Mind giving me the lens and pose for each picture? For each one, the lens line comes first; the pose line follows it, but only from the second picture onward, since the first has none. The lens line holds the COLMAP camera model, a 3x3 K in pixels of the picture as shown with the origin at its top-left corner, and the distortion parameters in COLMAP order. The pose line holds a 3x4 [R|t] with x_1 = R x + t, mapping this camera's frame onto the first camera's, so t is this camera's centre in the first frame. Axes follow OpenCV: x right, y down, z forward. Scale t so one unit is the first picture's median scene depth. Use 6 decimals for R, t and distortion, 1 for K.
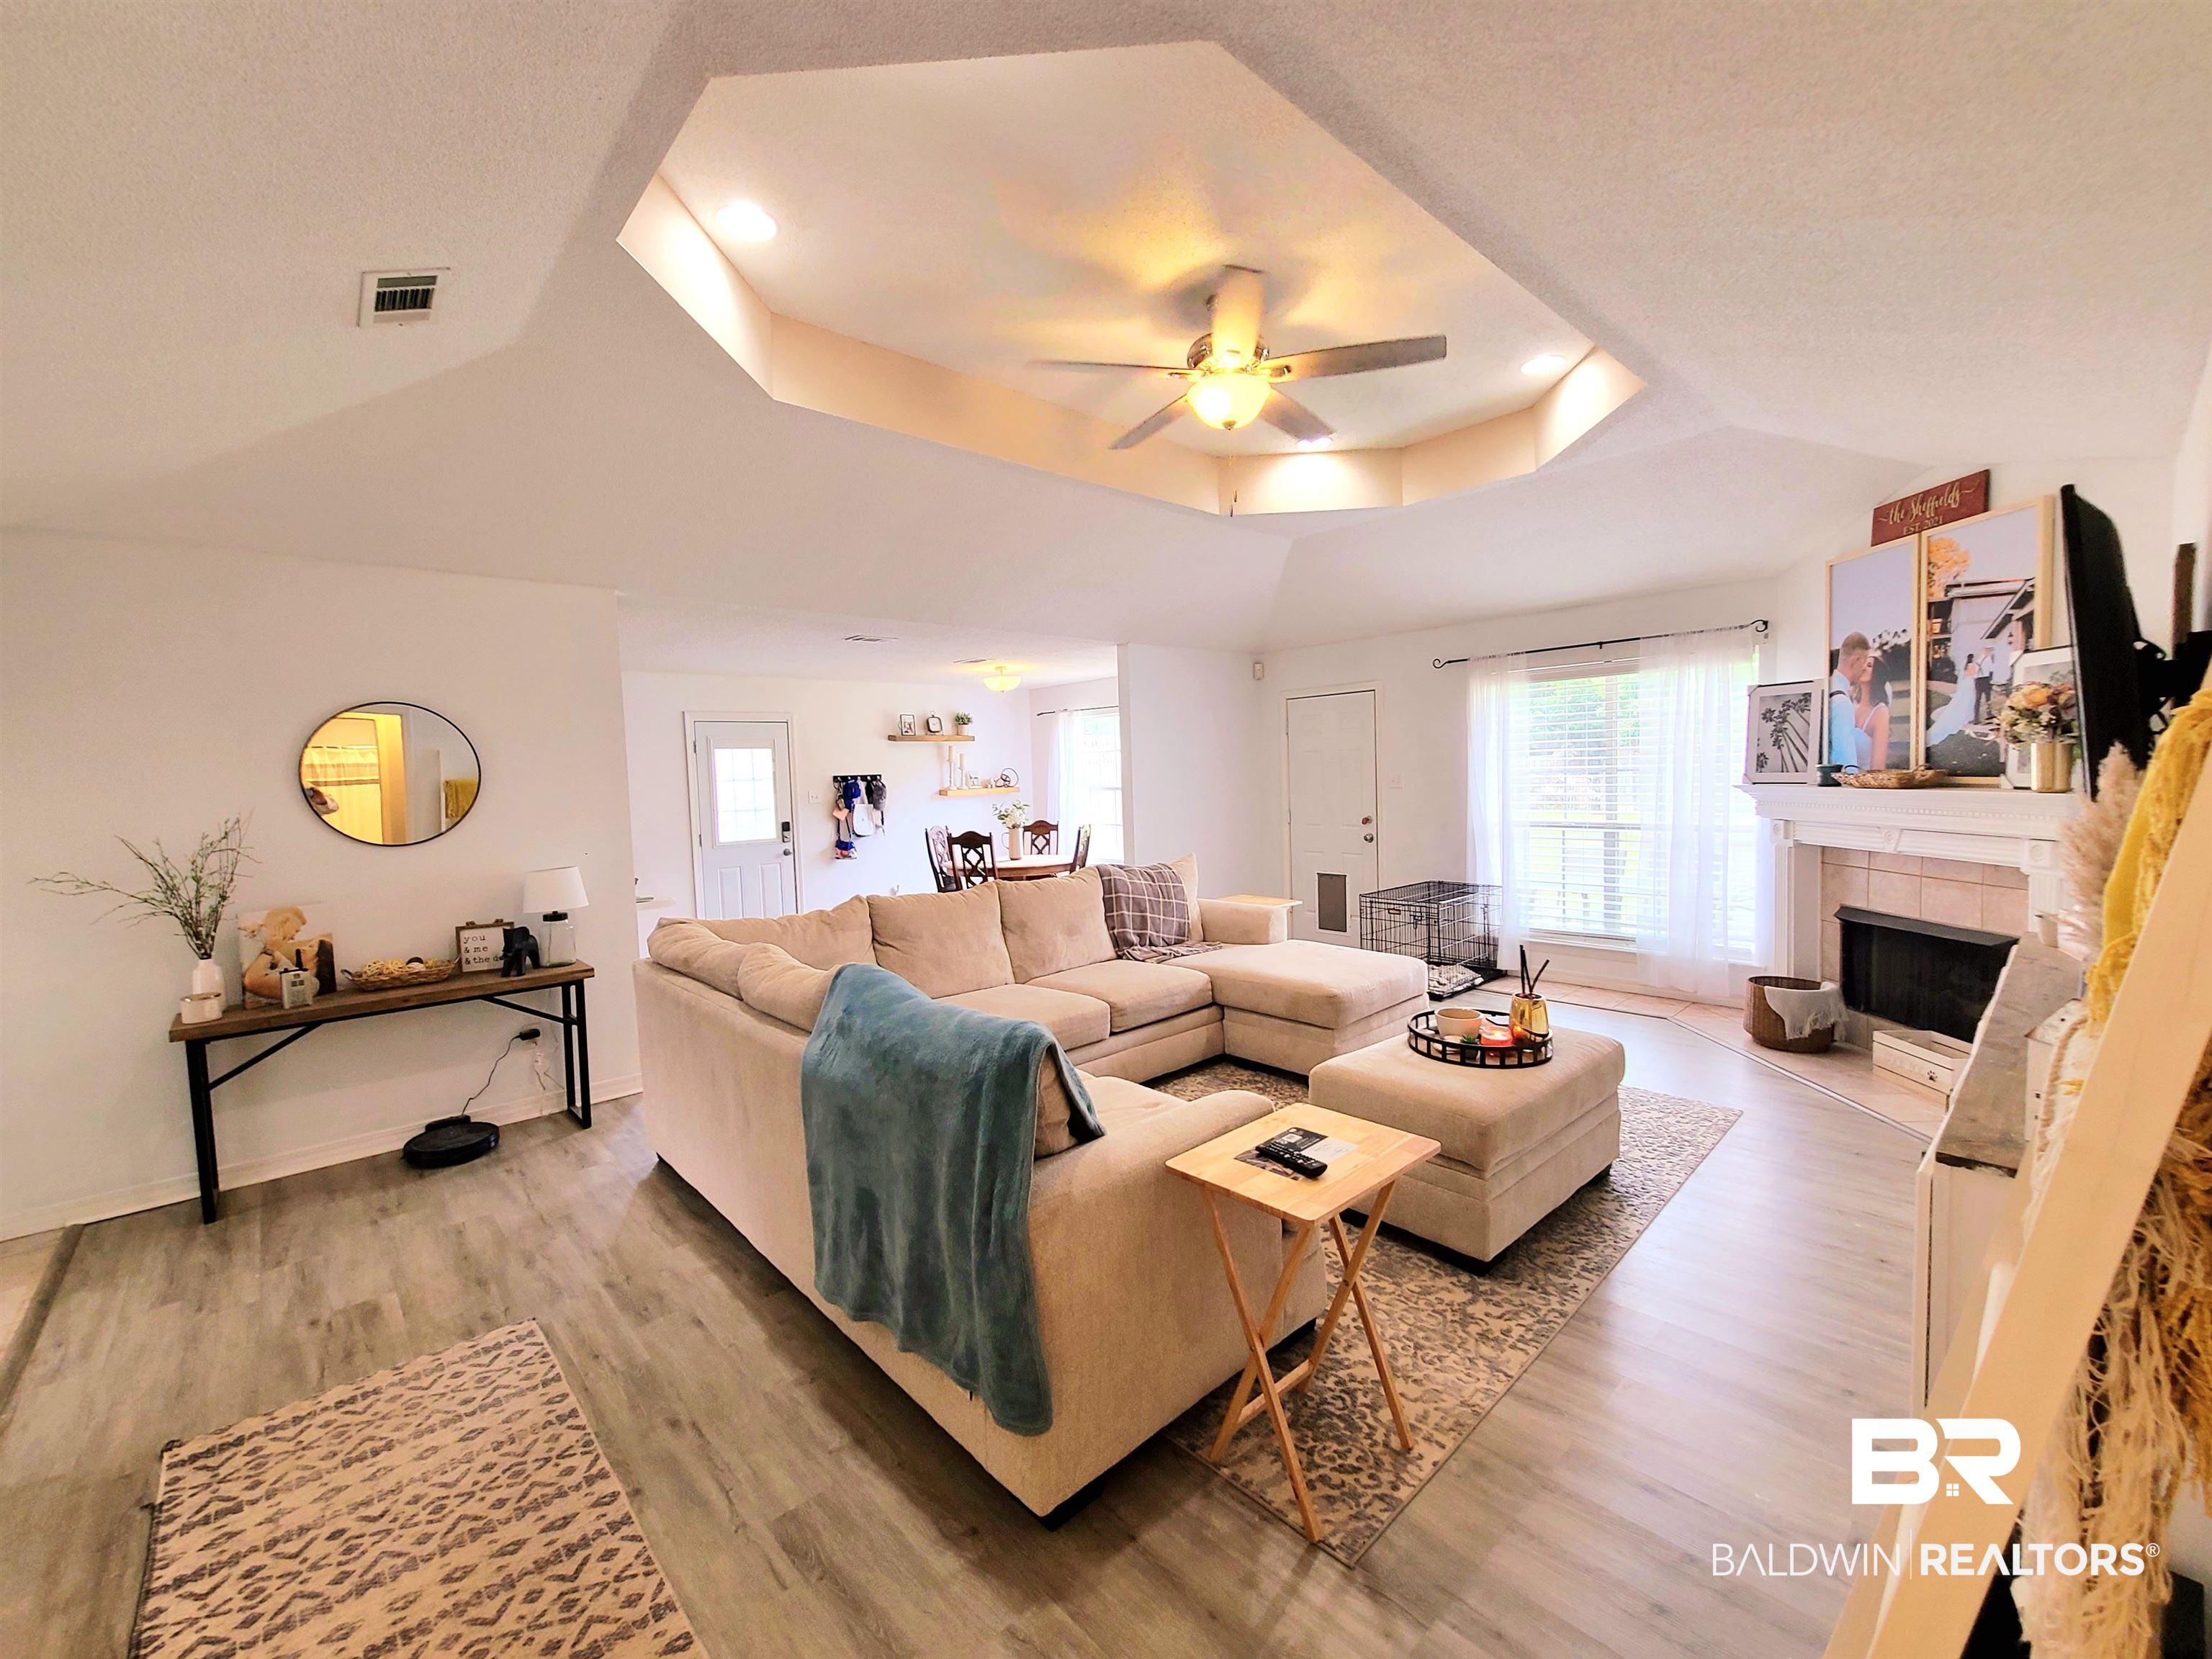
lens RADIAL K [[900.0, 0, 1099.8], [0, 900.0, 822.5], [0, 0, 1]] dist [0.000367, -0.000206]
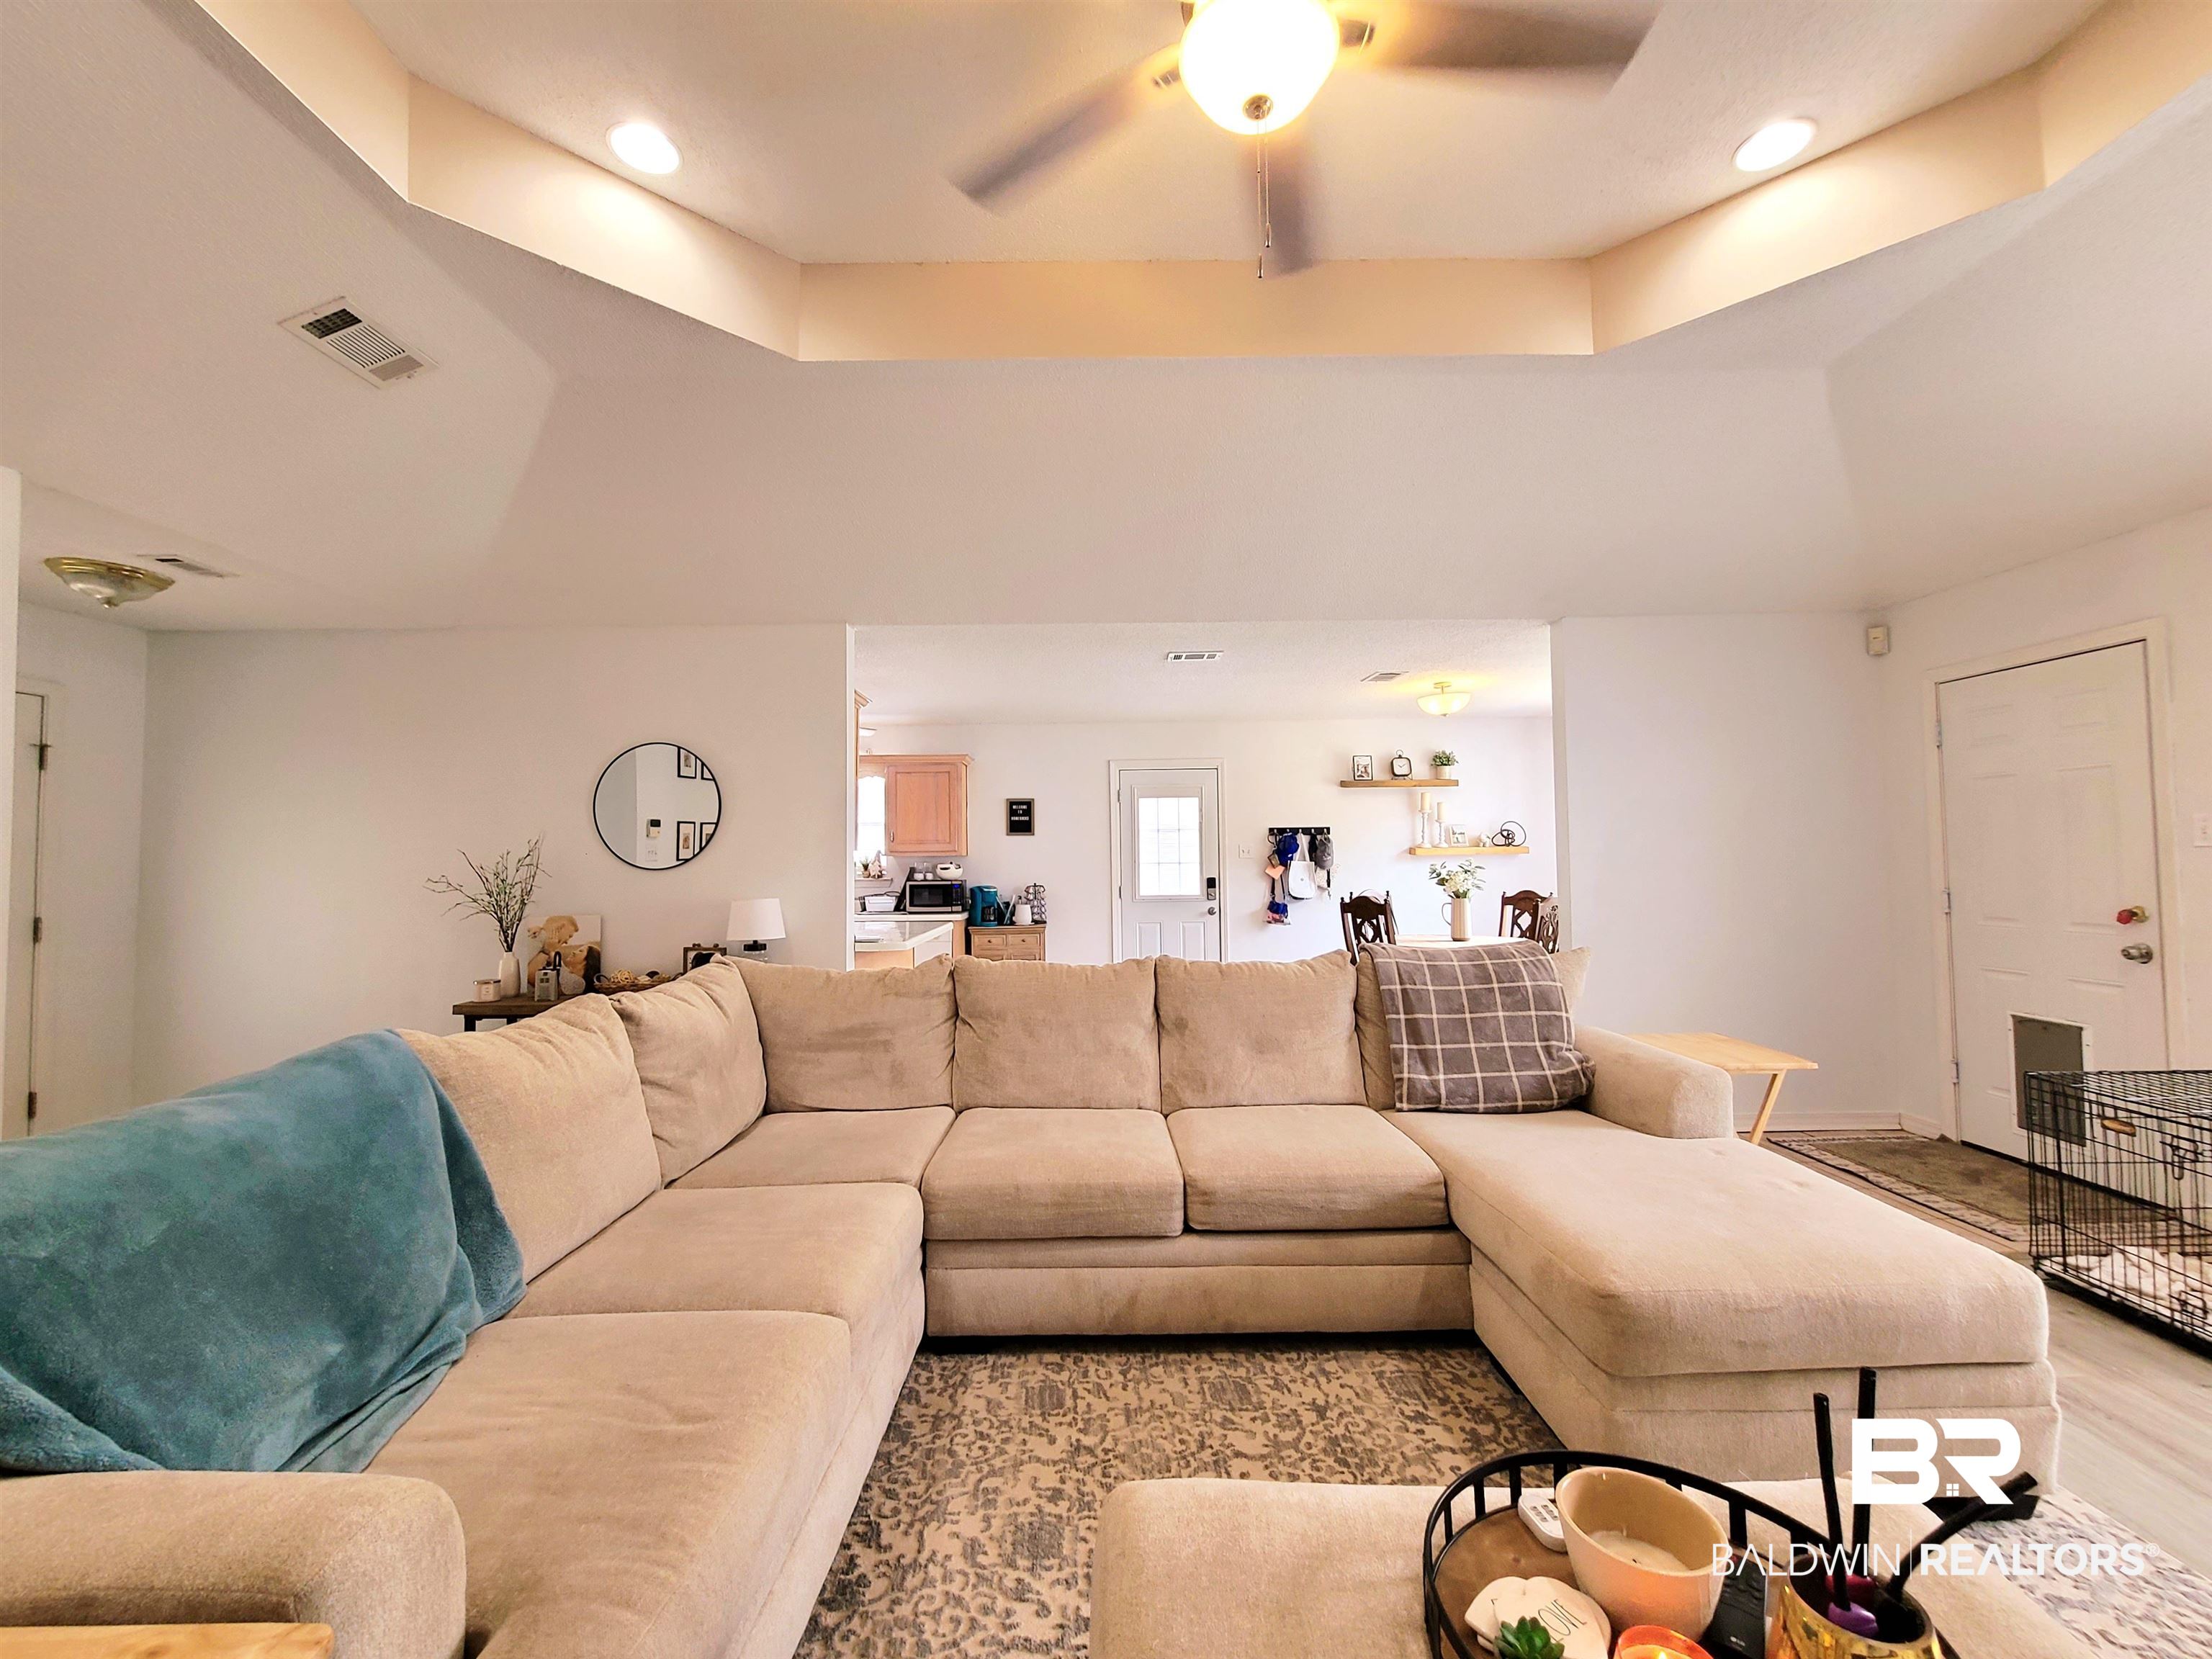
lens RADIAL K [[902.6, 0, 1102.6], [0, 902.6, 822.8], [0, 0, 1]] dist [-0.002455, -0.000393]
pose [[0.742343, -0.002804, -0.670015, 0.380643], [-0.049182, 0.997066, -0.058664, 0.006110], [0.668213, 0.076501, 0.740026, 0.520647]]
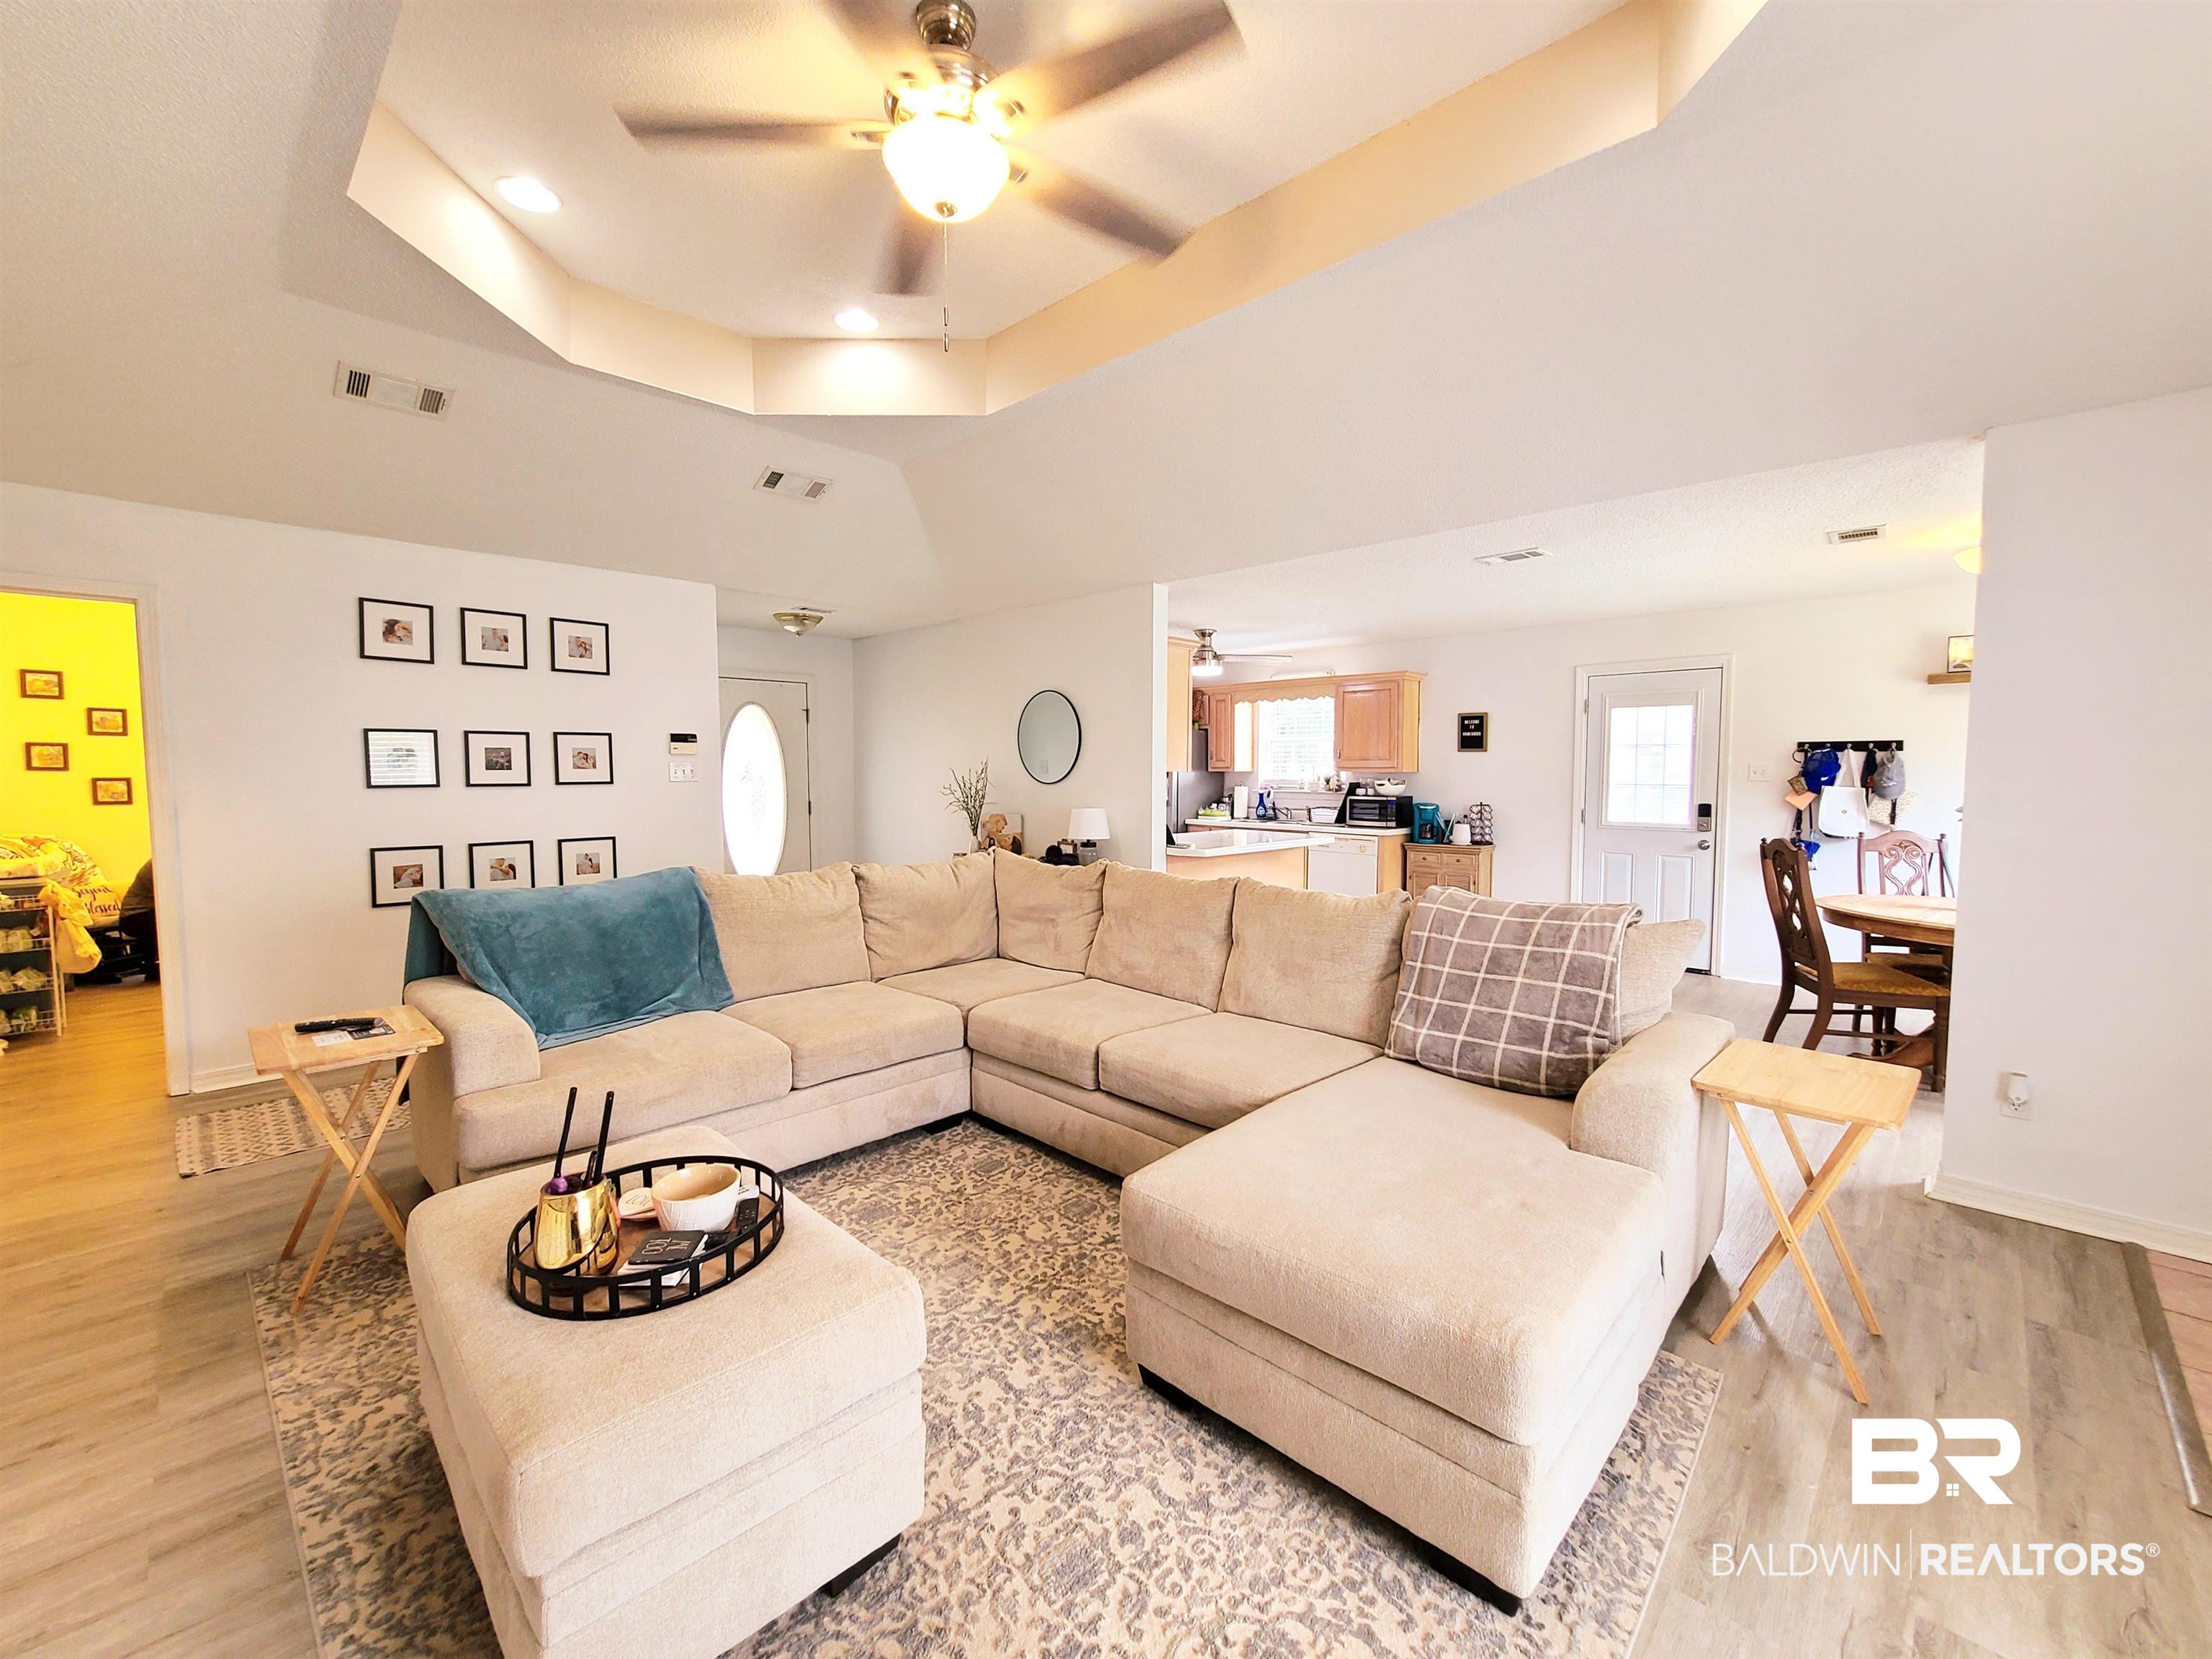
lens RADIAL K [[907.3, 0, 1108.9], [0, 907.3, 821.2], [0, 0, 1]] dist [-0.000138, -0.000097]
pose [[0.059810, 0.093784, -0.993794, 0.764948], [-0.056912, 0.994278, 0.090404, -0.055519], [0.996586, 0.051152, 0.064805, 0.979305]]
